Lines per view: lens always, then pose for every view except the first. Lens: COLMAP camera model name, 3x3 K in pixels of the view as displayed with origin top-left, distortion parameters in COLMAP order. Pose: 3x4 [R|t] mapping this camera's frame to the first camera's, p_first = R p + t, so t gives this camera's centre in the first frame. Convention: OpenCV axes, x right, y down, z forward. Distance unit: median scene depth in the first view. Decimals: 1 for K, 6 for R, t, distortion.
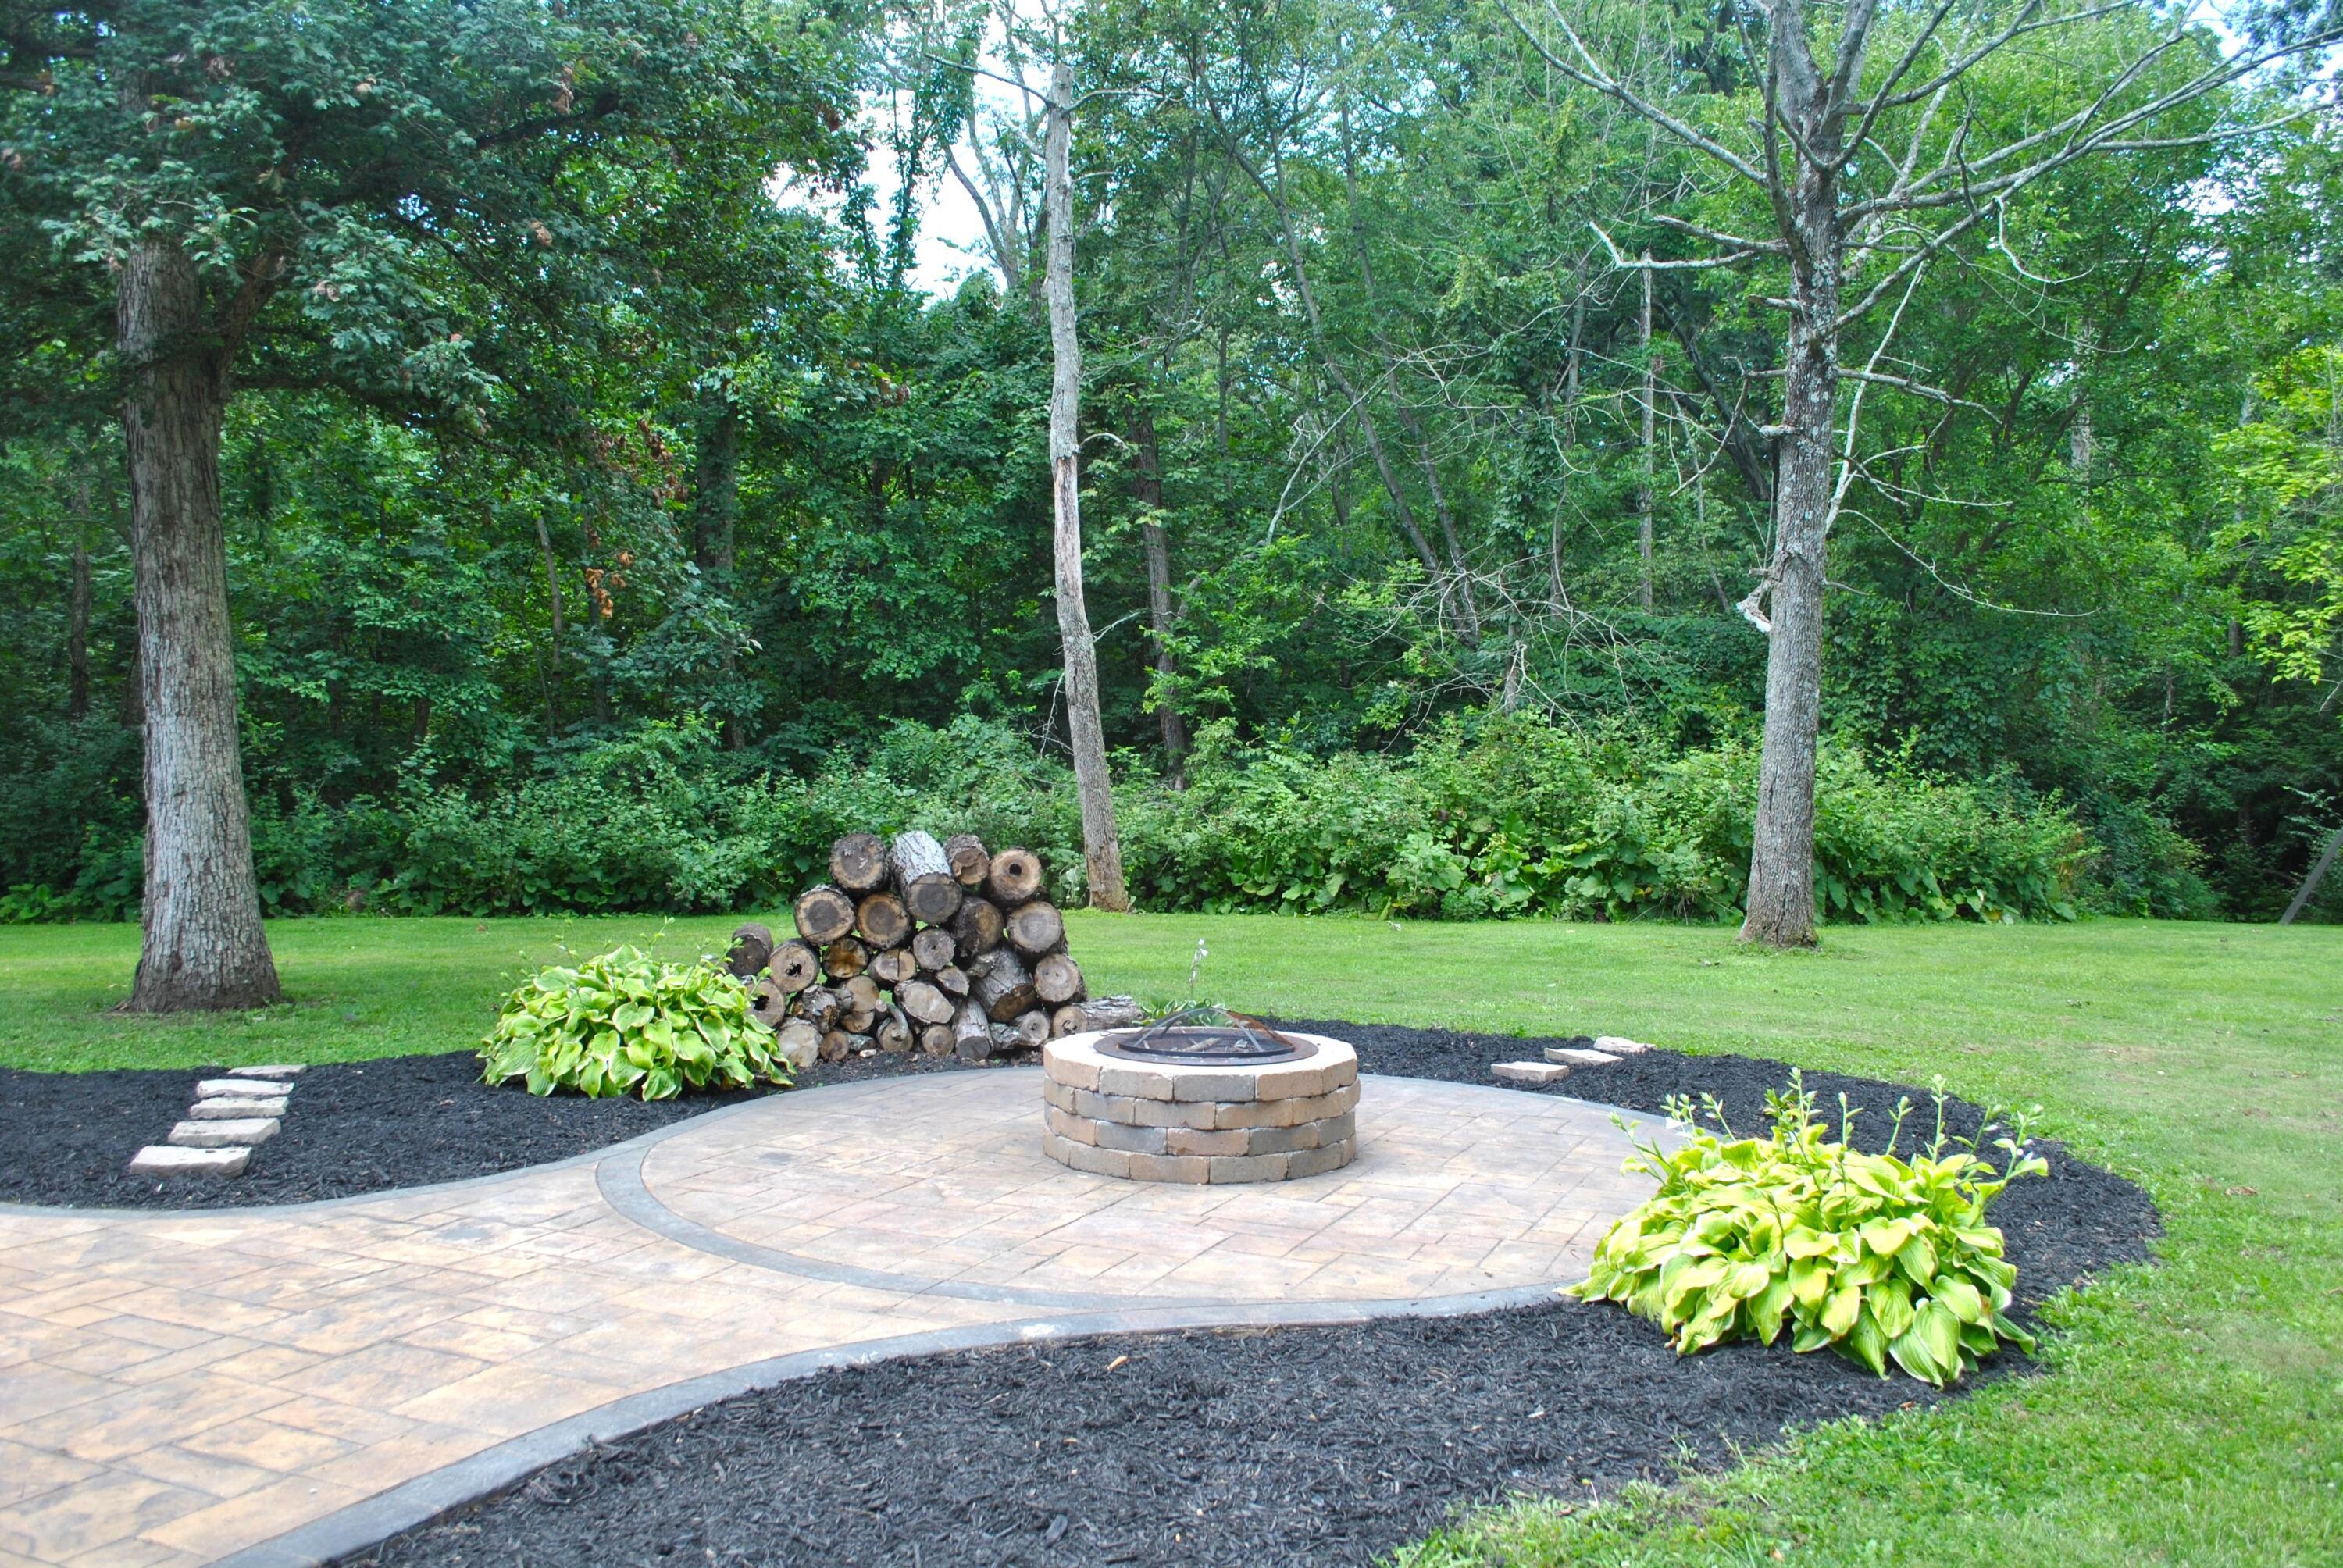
lens RADIAL K [[1917.5, 0, 1173.1], [0, 1917.5, 781.1], [0, 0, 1]] dist [-0.056071, 0.002155]
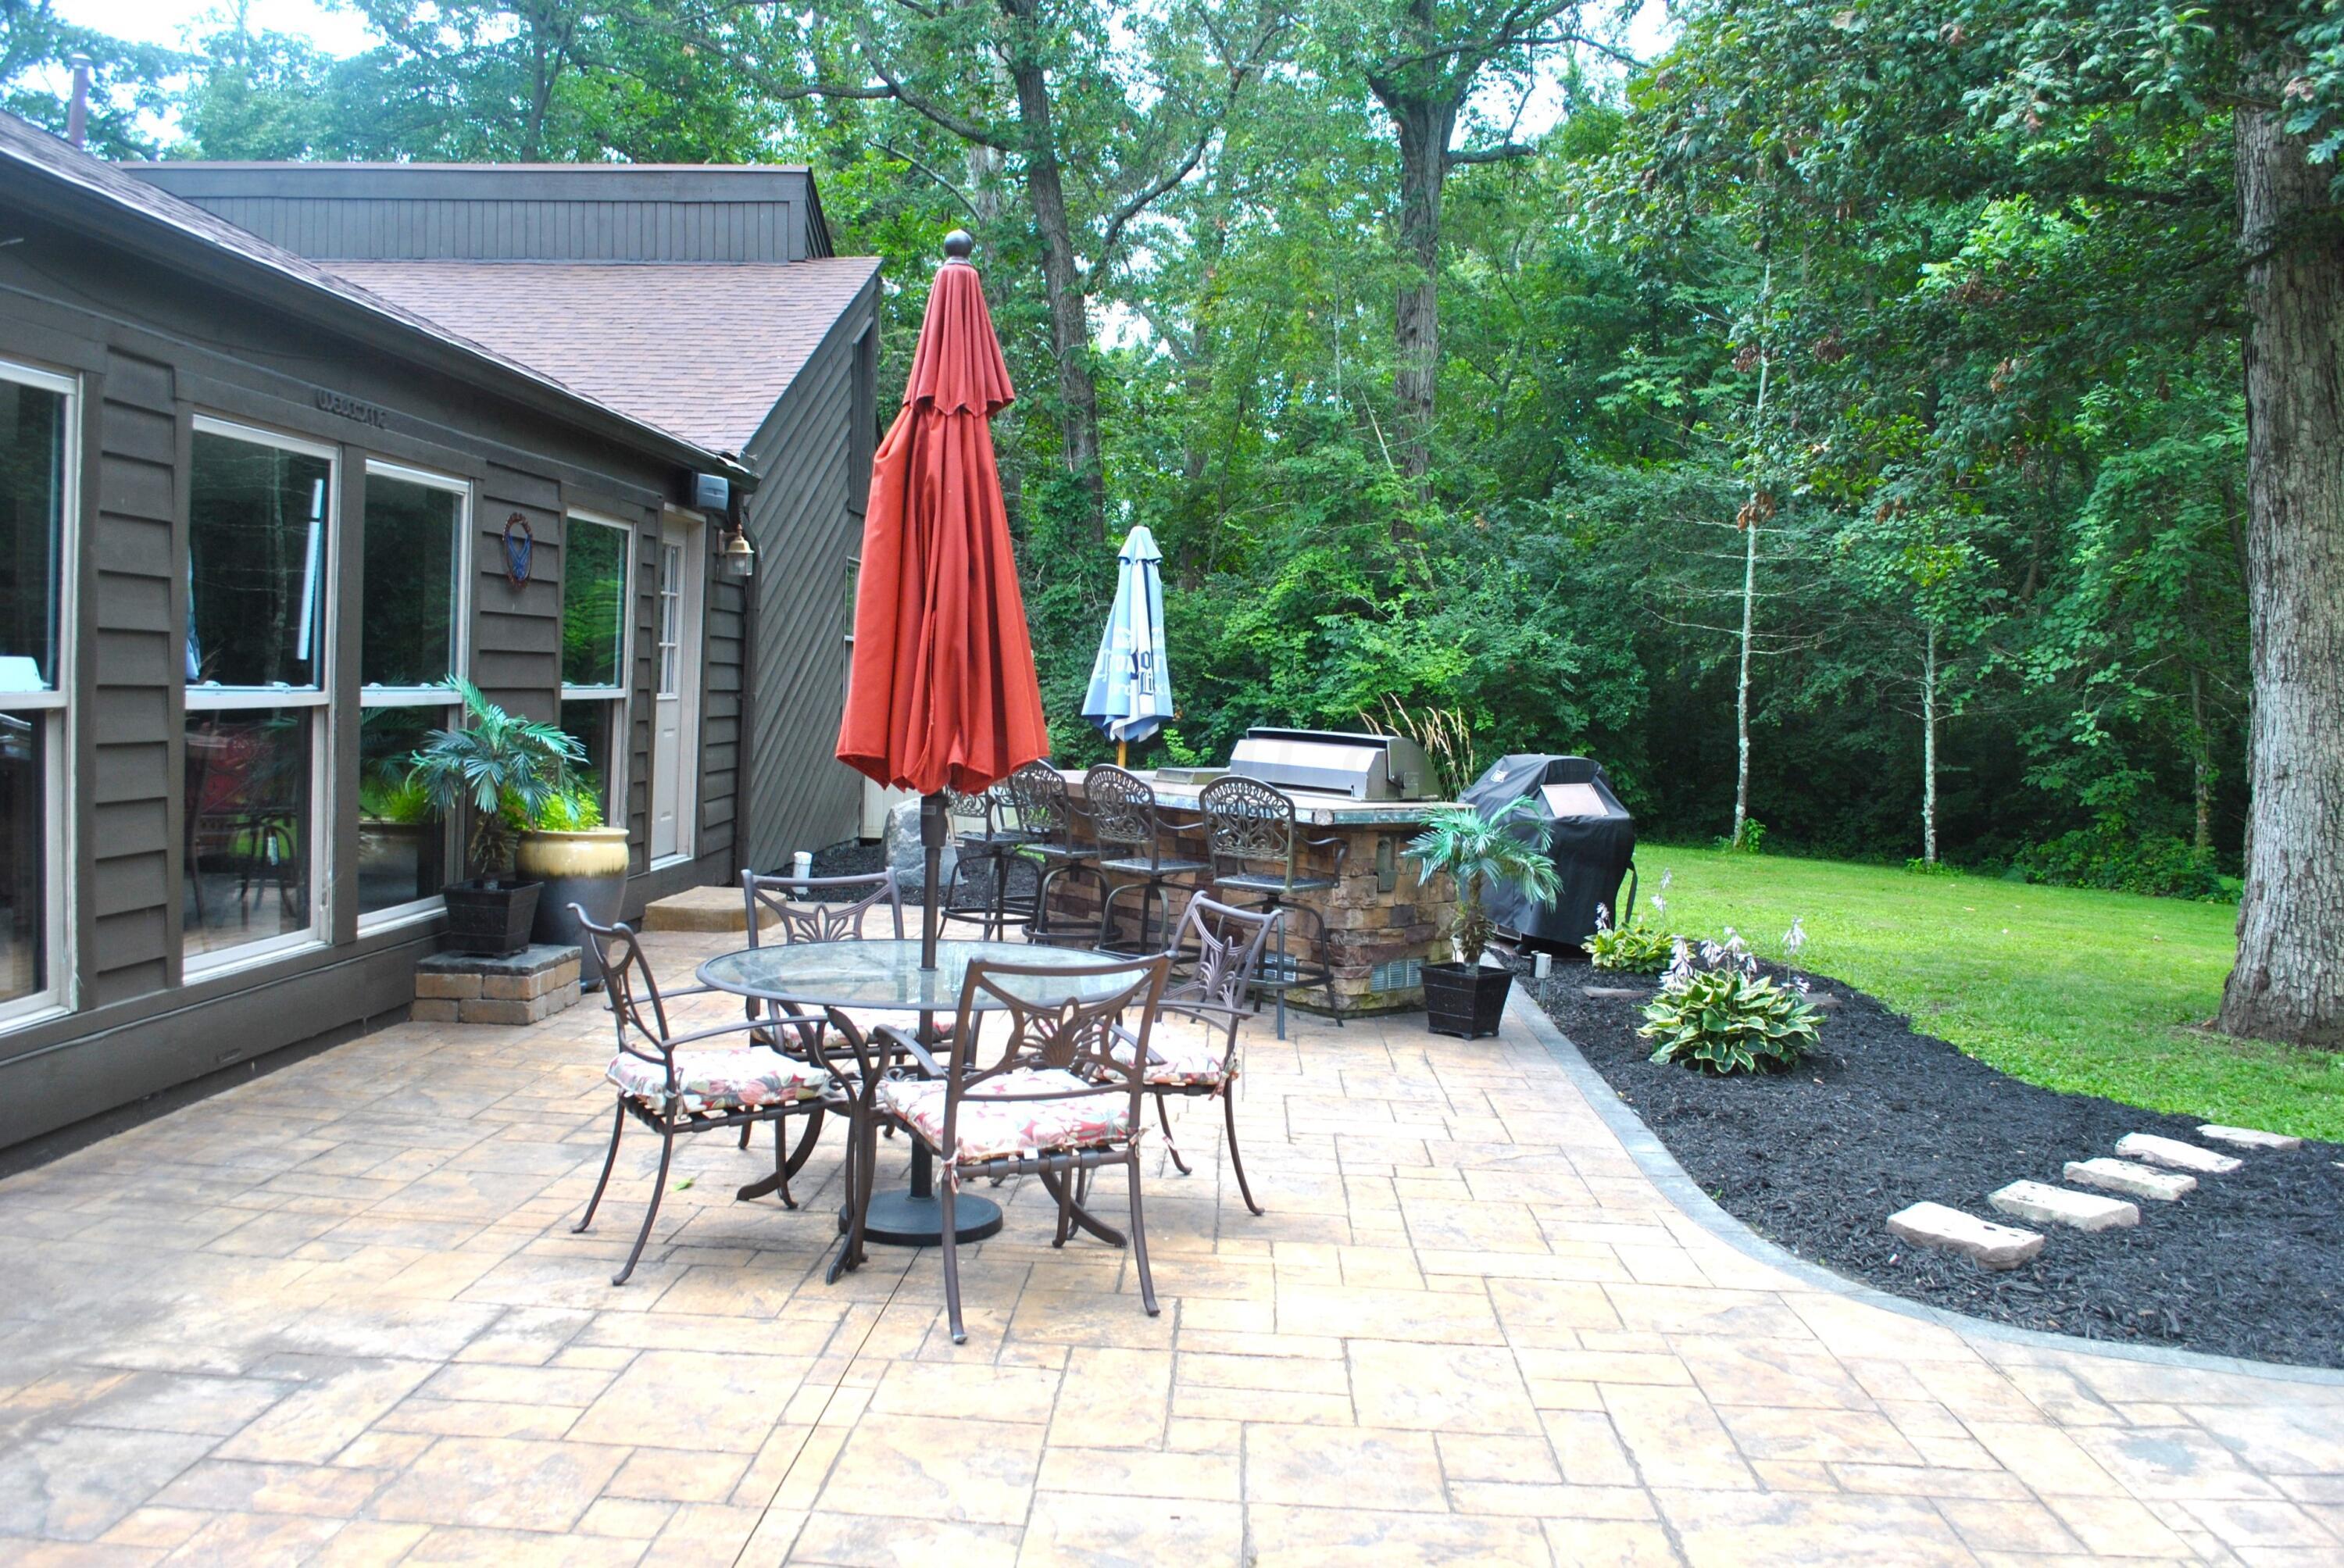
lens RADIAL K [[1918.4, 0, 1166.3], [0, 1918.4, 781.3], [0, 0, 1]] dist [-0.056071, 0.002155]
pose [[0.380883, 0.044019, -0.923575, 0.045429], [-0.035337, 0.998829, 0.033033, -0.001195], [0.923948, 0.020054, 0.381993, 0.238378]]
